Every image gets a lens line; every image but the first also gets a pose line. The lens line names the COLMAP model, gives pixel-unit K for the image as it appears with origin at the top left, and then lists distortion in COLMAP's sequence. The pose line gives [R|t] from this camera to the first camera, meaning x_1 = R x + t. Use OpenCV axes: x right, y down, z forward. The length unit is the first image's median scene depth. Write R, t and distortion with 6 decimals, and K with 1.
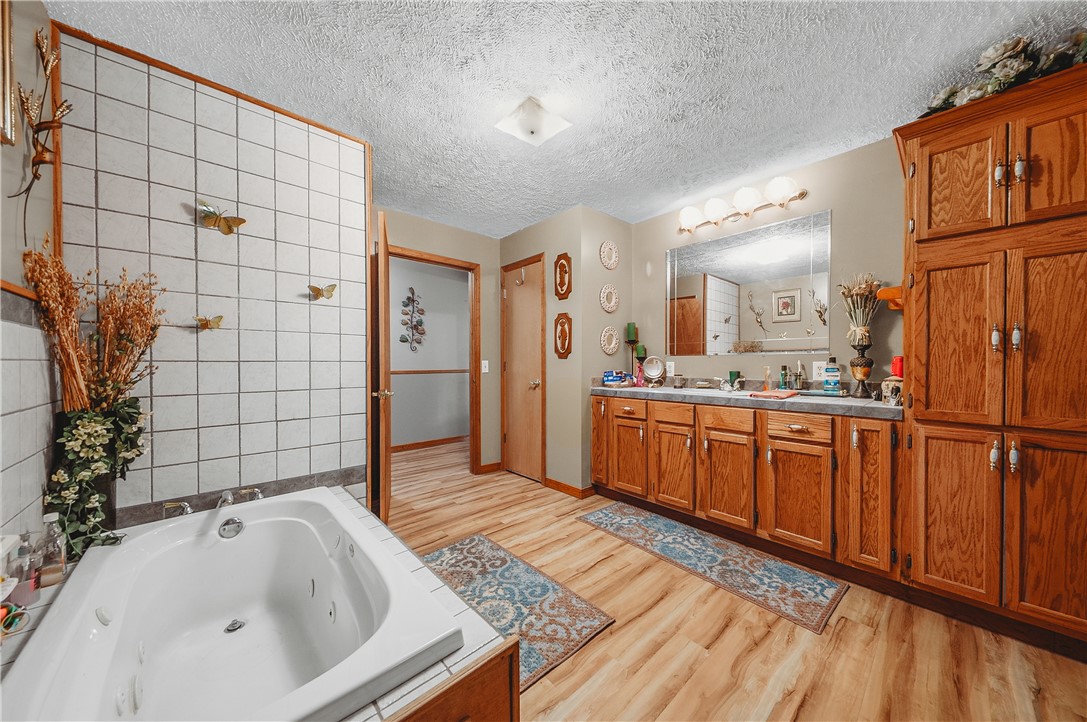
lens RADIAL K [[365.1, 0, 543.5], [0, 365.1, 361.0], [0, 0, 1]] dist [0.001997, 0.000072]
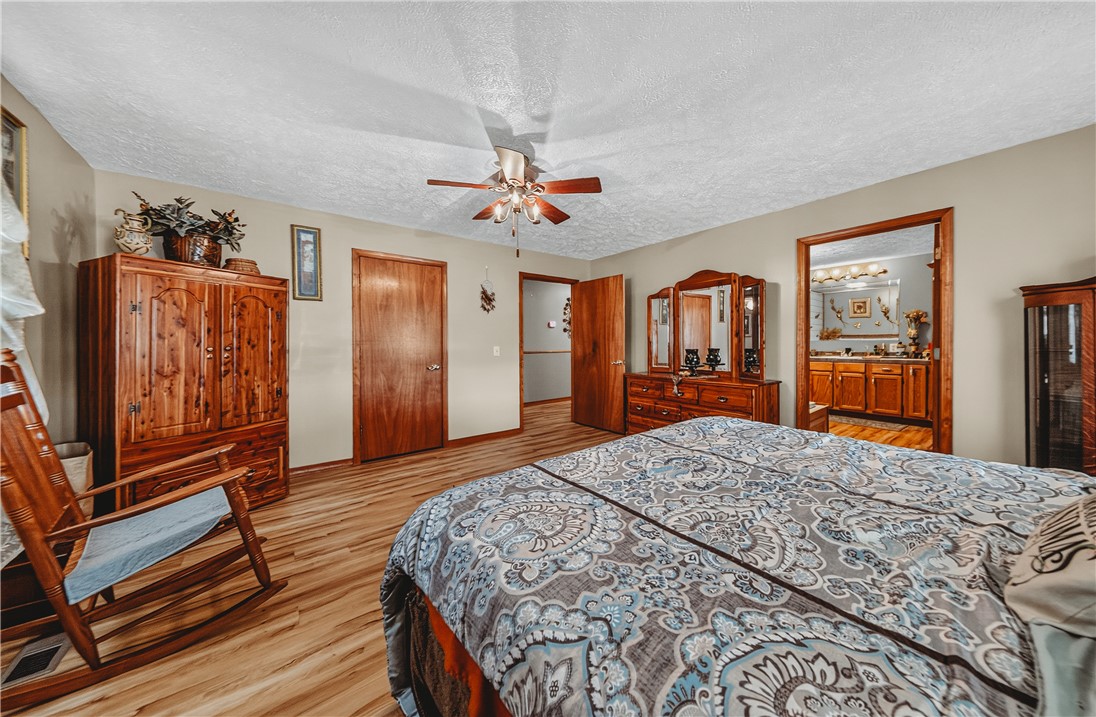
lens RADIAL K [[336.5, 0, 532.8], [0, 336.5, 342.5], [0, 0, 1]] dist [0.001416, -0.000053]
pose [[0.991615, -0.003343, -0.129187, -1.394502], [0.004009, 0.999980, 0.004892, -0.028664], [0.129168, -0.005369, 0.991608, -1.596731]]
